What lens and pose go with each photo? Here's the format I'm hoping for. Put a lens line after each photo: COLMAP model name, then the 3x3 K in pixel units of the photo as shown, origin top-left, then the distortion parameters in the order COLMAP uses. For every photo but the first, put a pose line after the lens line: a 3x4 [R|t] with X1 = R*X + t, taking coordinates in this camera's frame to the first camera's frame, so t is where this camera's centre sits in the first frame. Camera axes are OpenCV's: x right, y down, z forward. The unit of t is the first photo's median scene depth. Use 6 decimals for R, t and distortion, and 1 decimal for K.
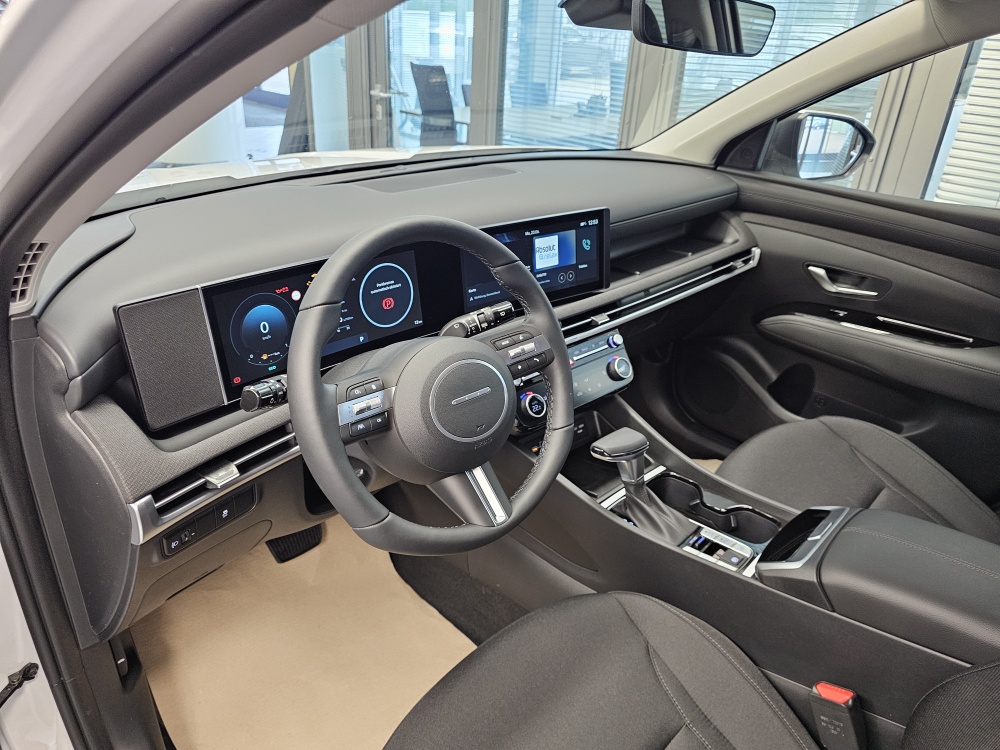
lens RADIAL K [[681.1, 0, 497.9], [0, 681.1, 368.7], [0, 0, 1]] dist [0.008991, -0.028609]
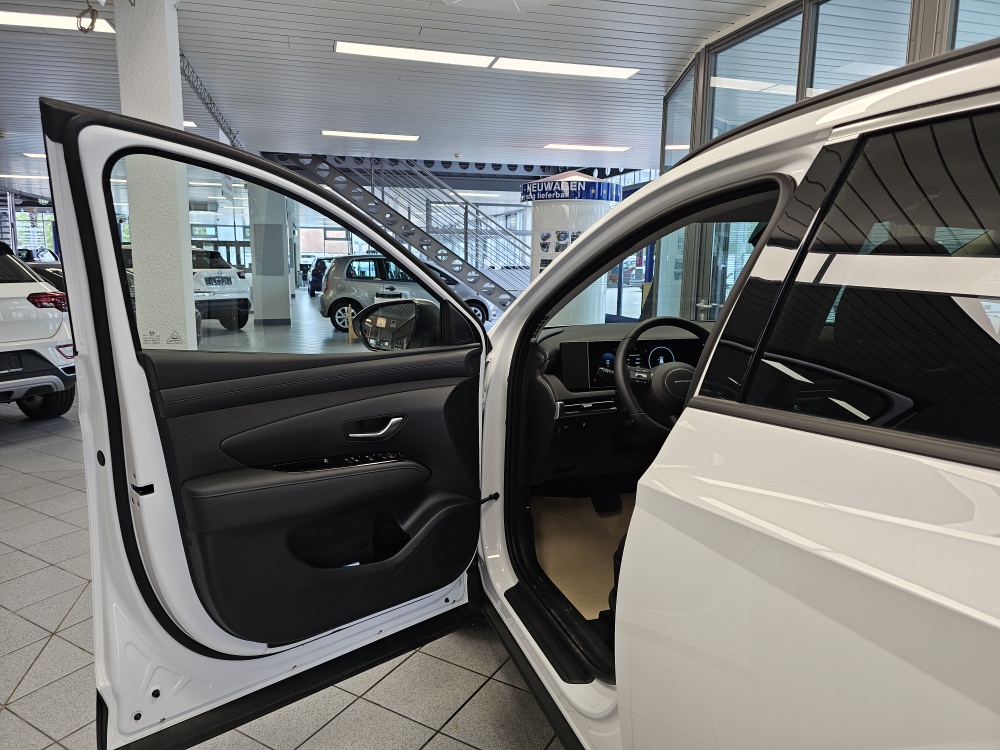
lens RADIAL K [[667.5, 0, 500.0], [0, 667.5, 375.0], [0, 0, 1]] dist [0.016644, -0.000683]
pose [[0.885128, 0.041428, -0.463501, 0.303151], [-0.181110, 0.948167, -0.261111, 0.468851], [0.428659, 0.315061, 0.846752, -0.838836]]
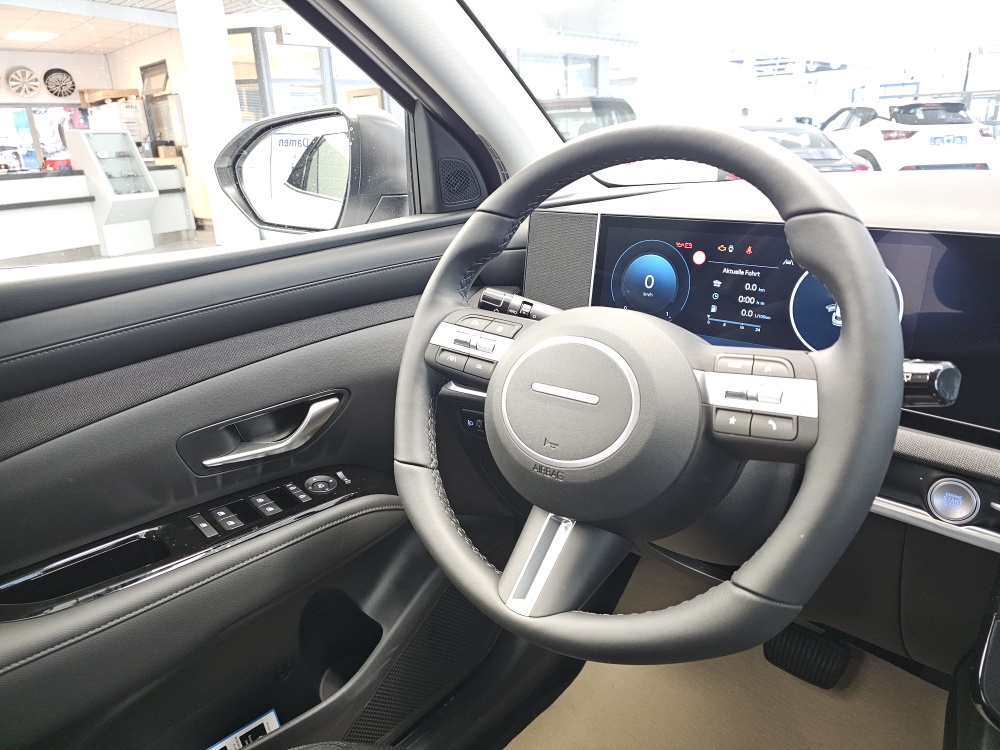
lens RADIAL K [[681.1, 0, 497.9], [0, 681.1, 368.7], [0, 0, 1]] dist [0.008991, -0.028609]
pose [[0.004021, 0.271053, -0.962556, 0.344643], [-0.412786, 0.877178, 0.245287, -0.066477], [0.910819, 0.396344, 0.115414, 0.541837]]
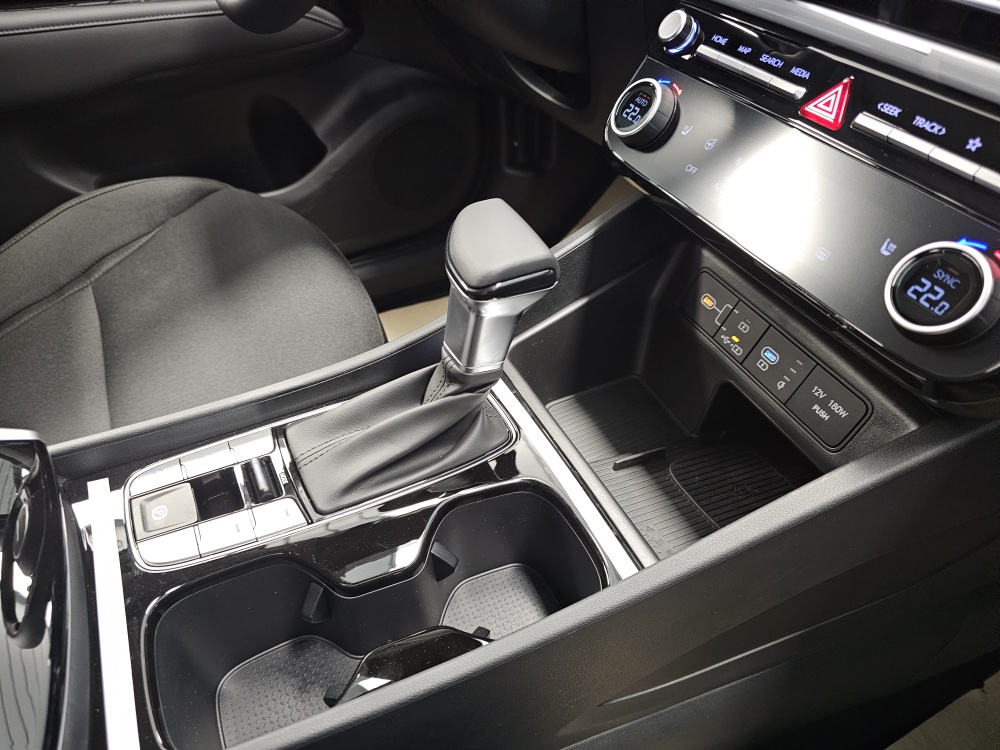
lens RADIAL K [[681.1, 0, 497.9], [0, 681.1, 368.7], [0, 0, 1]] dist [0.008991, -0.028609]
pose [[-0.336940, 0.583357, -0.739031, 0.421650], [-0.415432, 0.612276, 0.672707, -0.076603], [0.844919, 0.533679, 0.036045, 0.910302]]
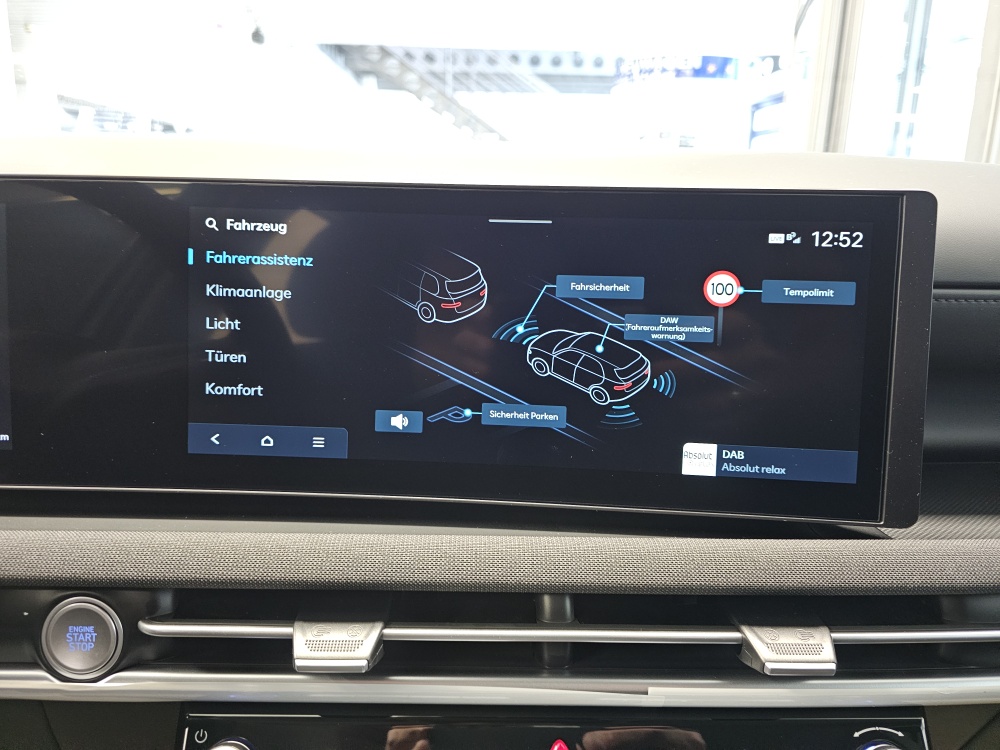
lens RADIAL K [[682.5, 0, 493.8], [0, 682.5, 364.4], [0, 0, 1]] dist [0.005731, -0.025901]
pose [[0.744194, 0.126252, -0.655924, 0.213525], [-0.284784, 0.948225, -0.140595, -0.102827], [0.604213, 0.291426, 0.741618, 0.757368]]
